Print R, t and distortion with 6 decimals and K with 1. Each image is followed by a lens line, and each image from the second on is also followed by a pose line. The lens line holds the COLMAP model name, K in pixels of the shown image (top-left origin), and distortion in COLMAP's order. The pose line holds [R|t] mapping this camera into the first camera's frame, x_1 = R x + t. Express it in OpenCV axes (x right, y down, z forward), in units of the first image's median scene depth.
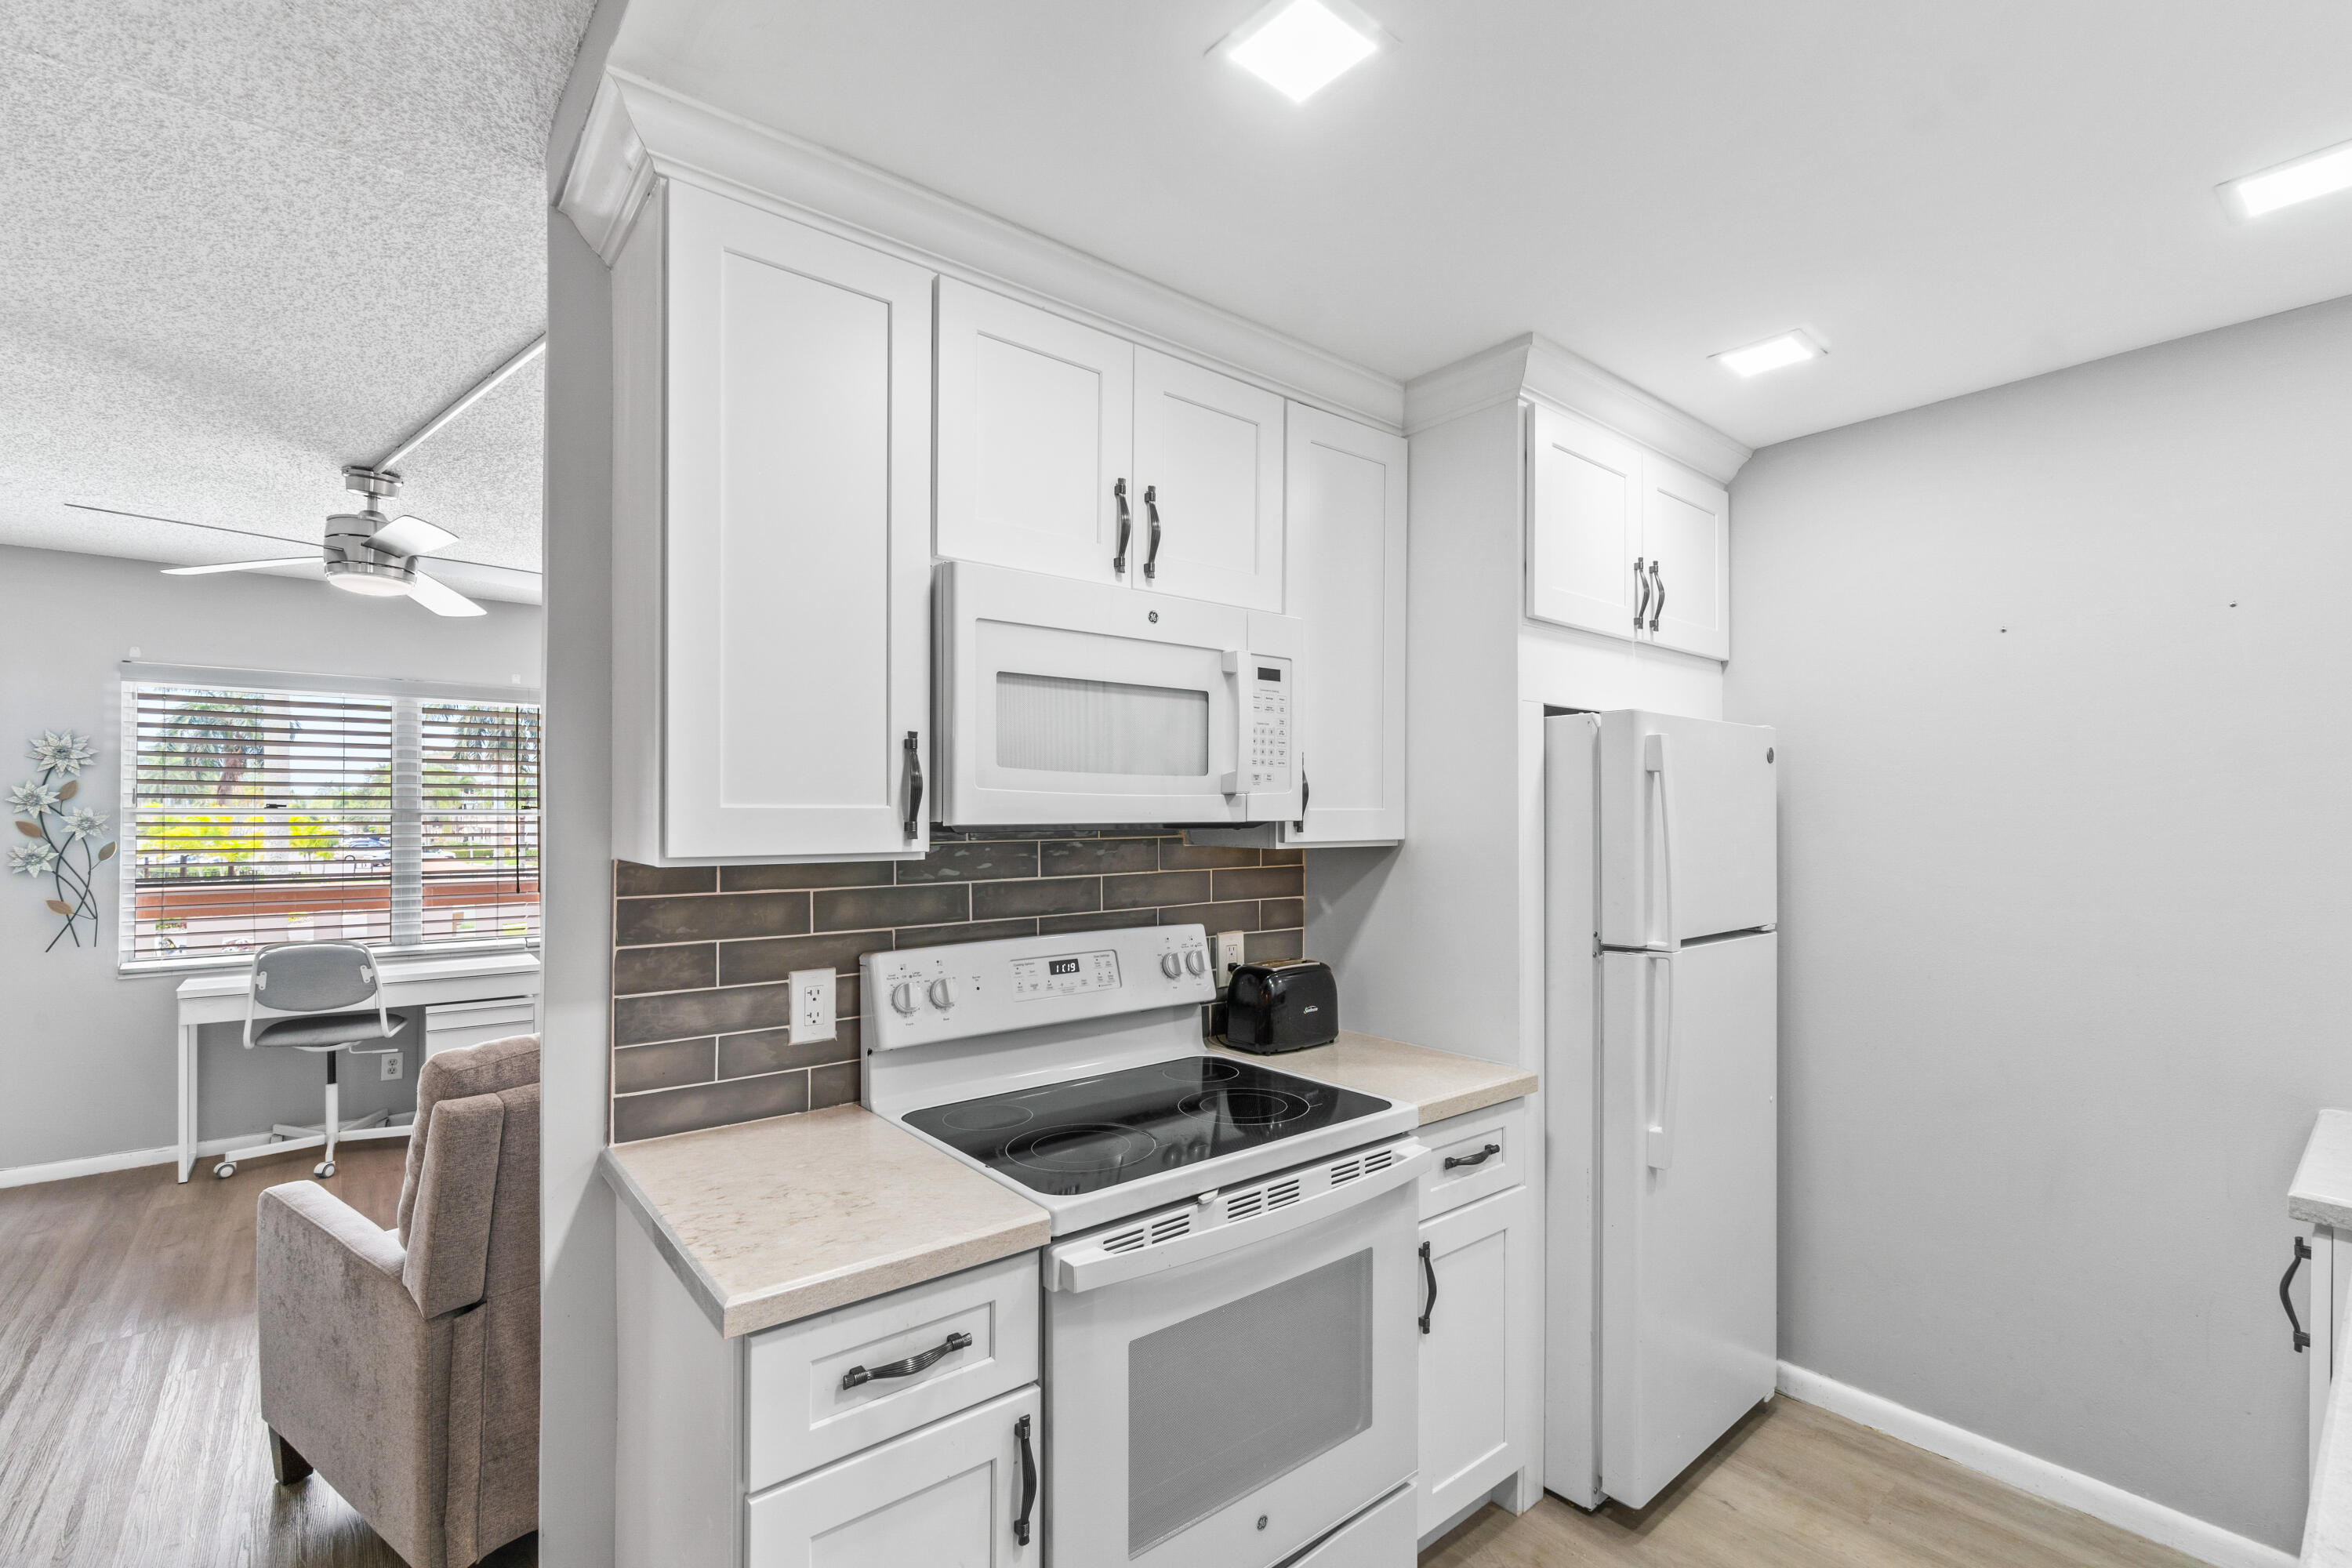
lens RADIAL K [[1052.3, 0, 1174.5], [0, 1052.3, 832.3], [0, 0, 1]] dist [-0.001588, 0.000463]
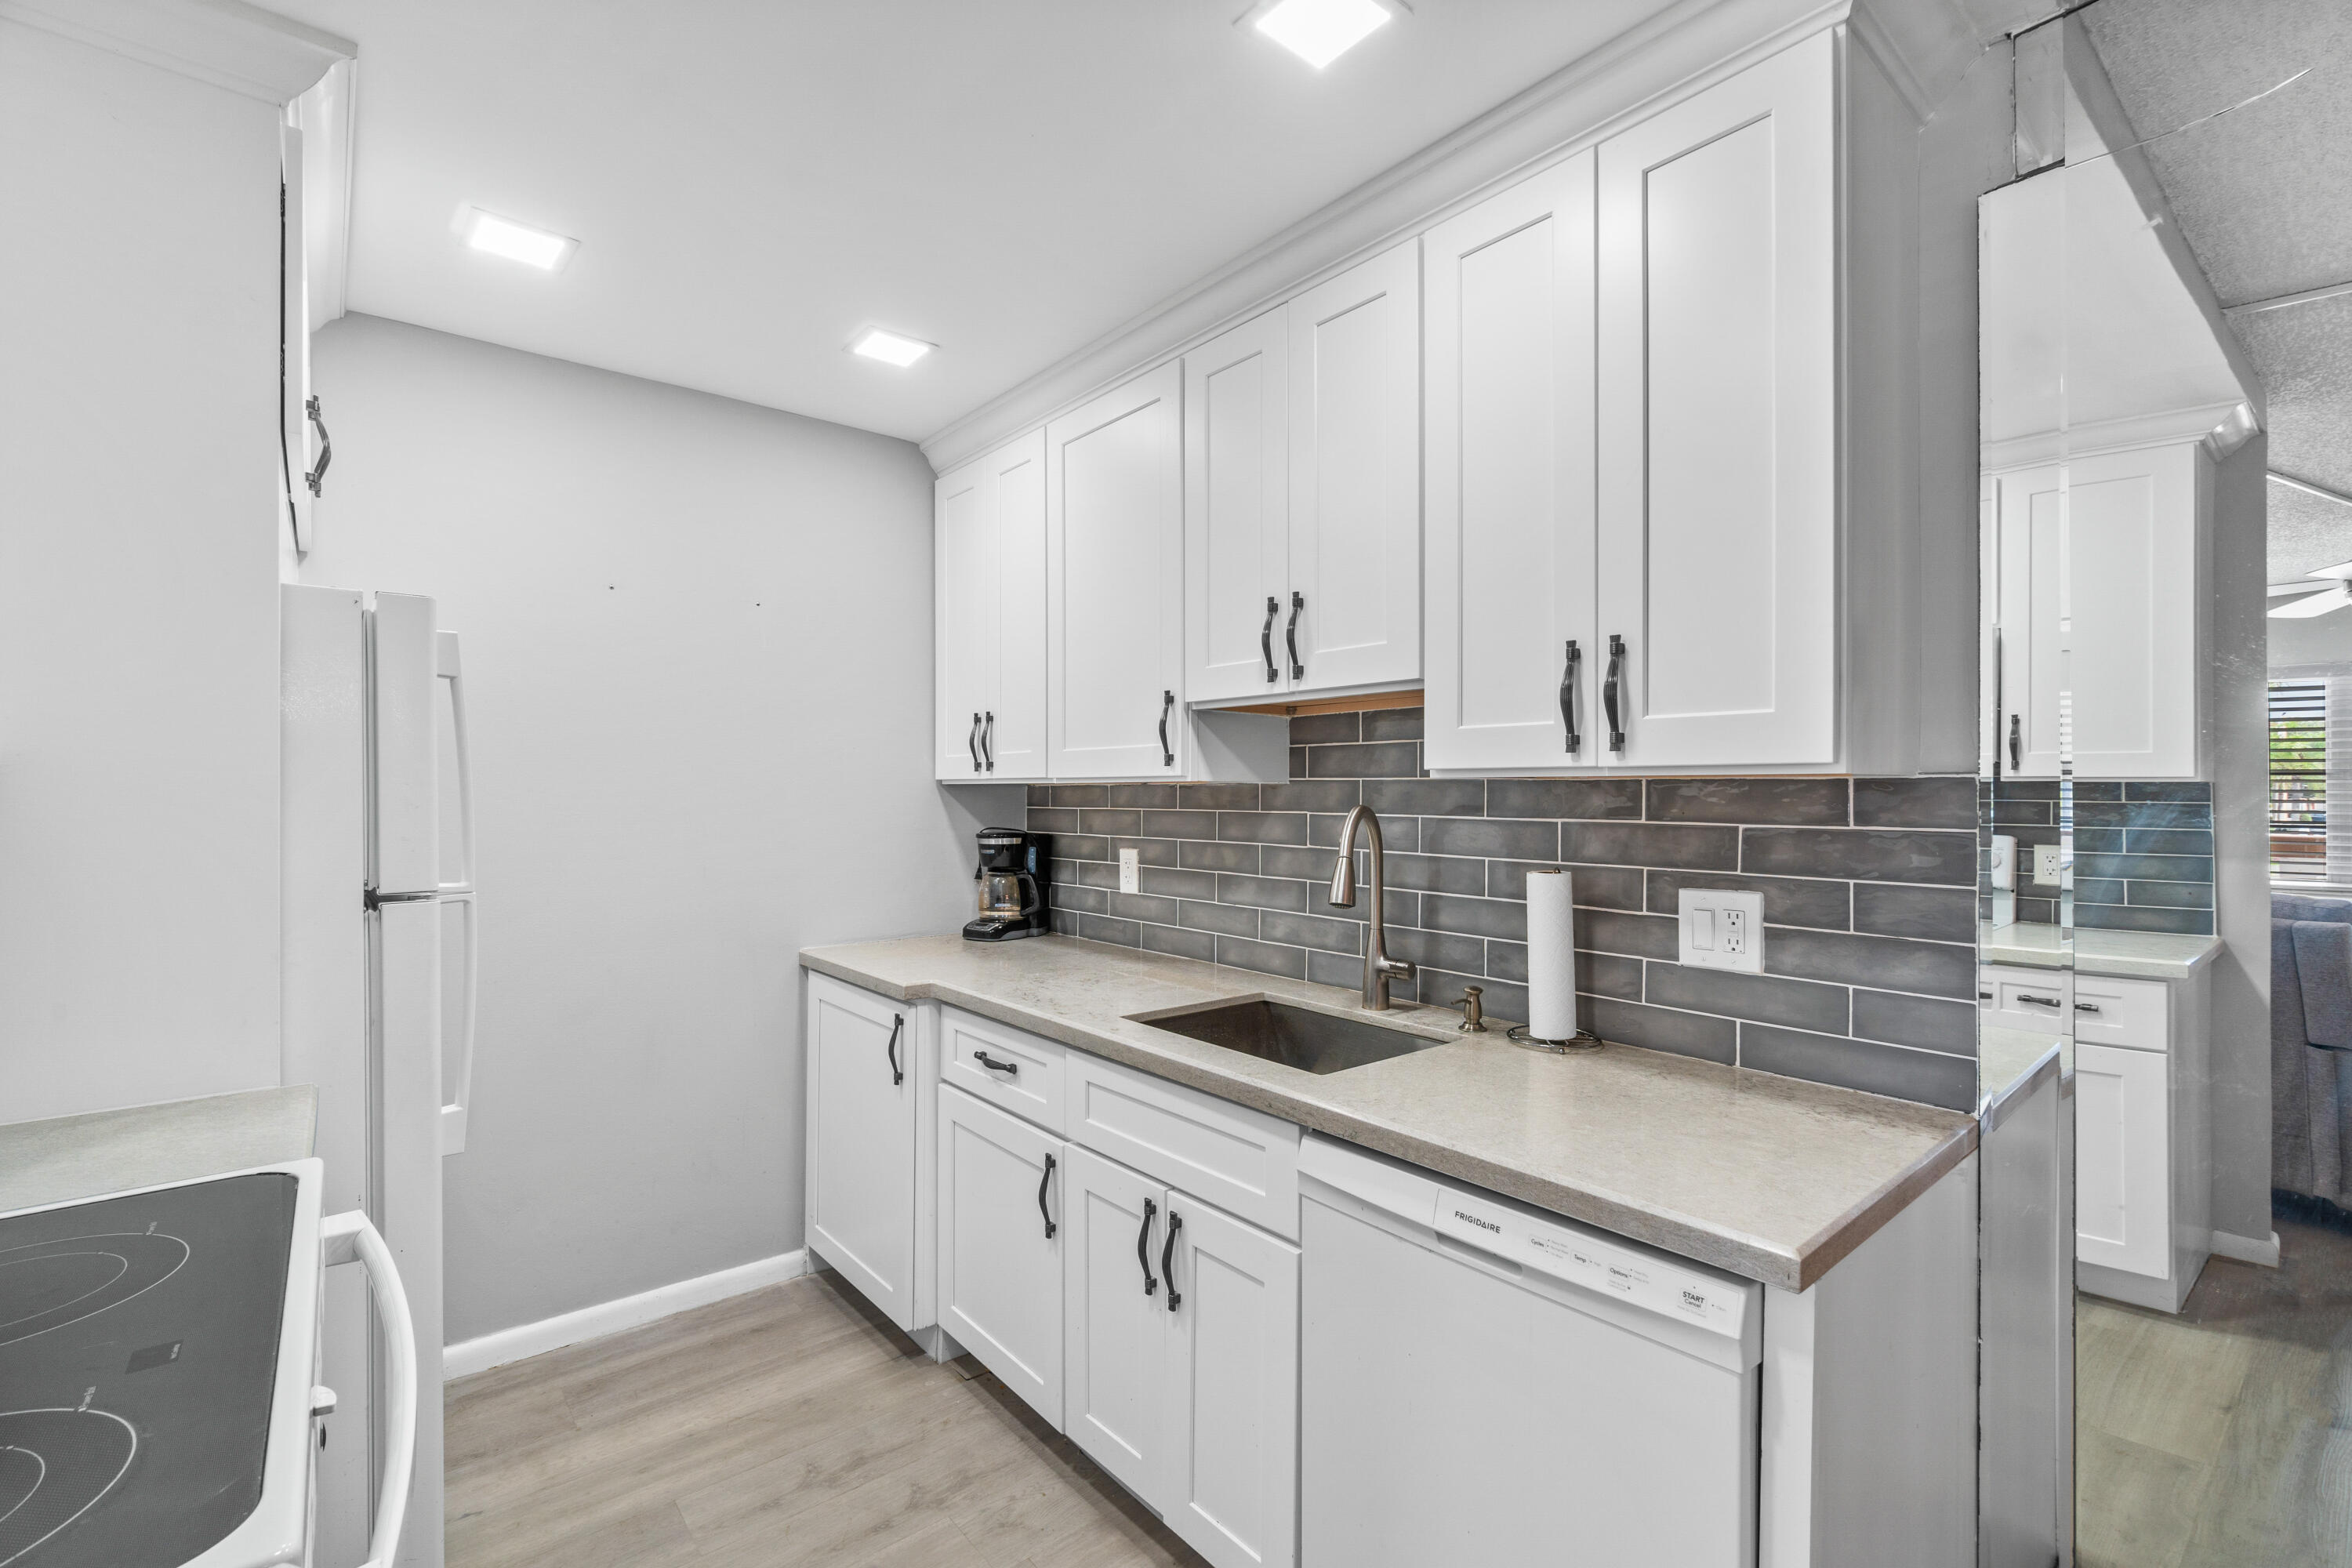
lens RADIAL K [[1016.0, 0, 1176.9], [0, 1016.0, 795.2], [0, 0, 1]] dist [-0.004662, -0.000143]
pose [[-0.007912, -0.004691, 0.999958, -0.341564], [0.013177, 0.999902, 0.004795, 0.037620], [-0.999882, 0.013214, -0.007850, 0.417069]]
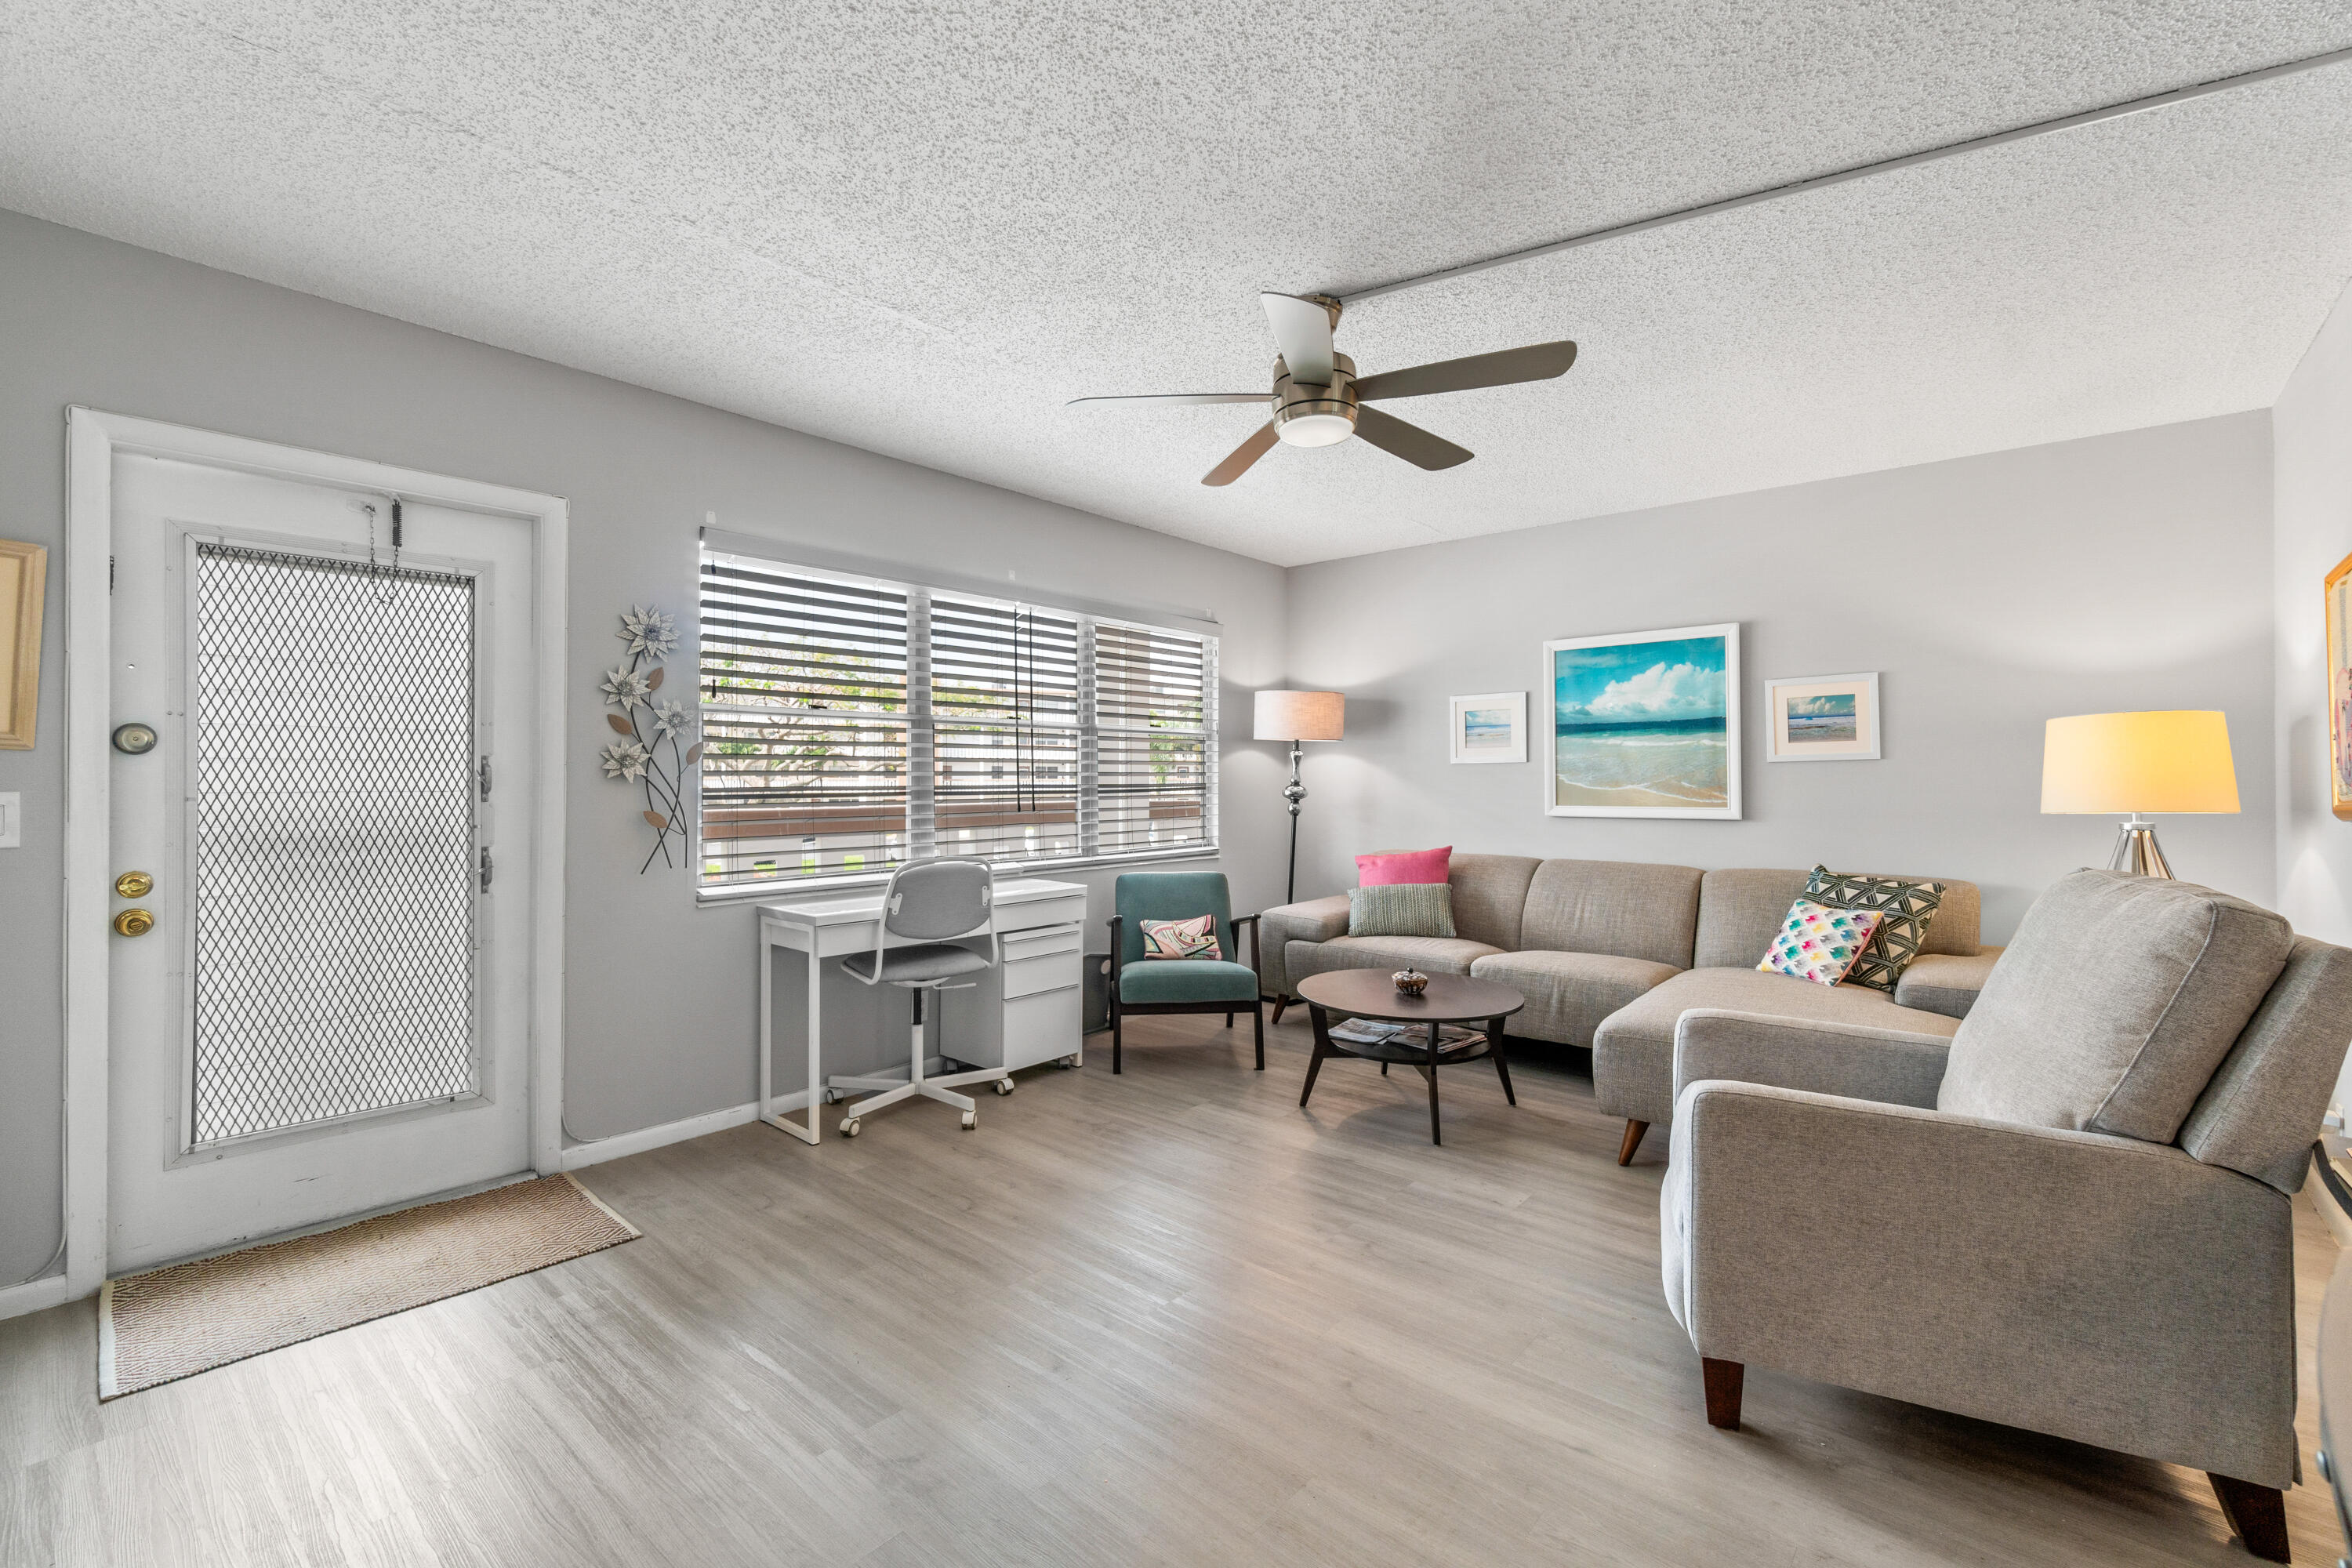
lens RADIAL K [[1016.0, 0, 1176.9], [0, 1016.0, 795.2], [0, 0, 1]] dist [-0.004662, -0.000143]
pose [[0.984340, -0.005523, 0.176192, -1.535164], [0.005506, 0.999985, 0.000583, 0.103604], [-0.176192, 0.000396, 0.984356, 0.274822]]
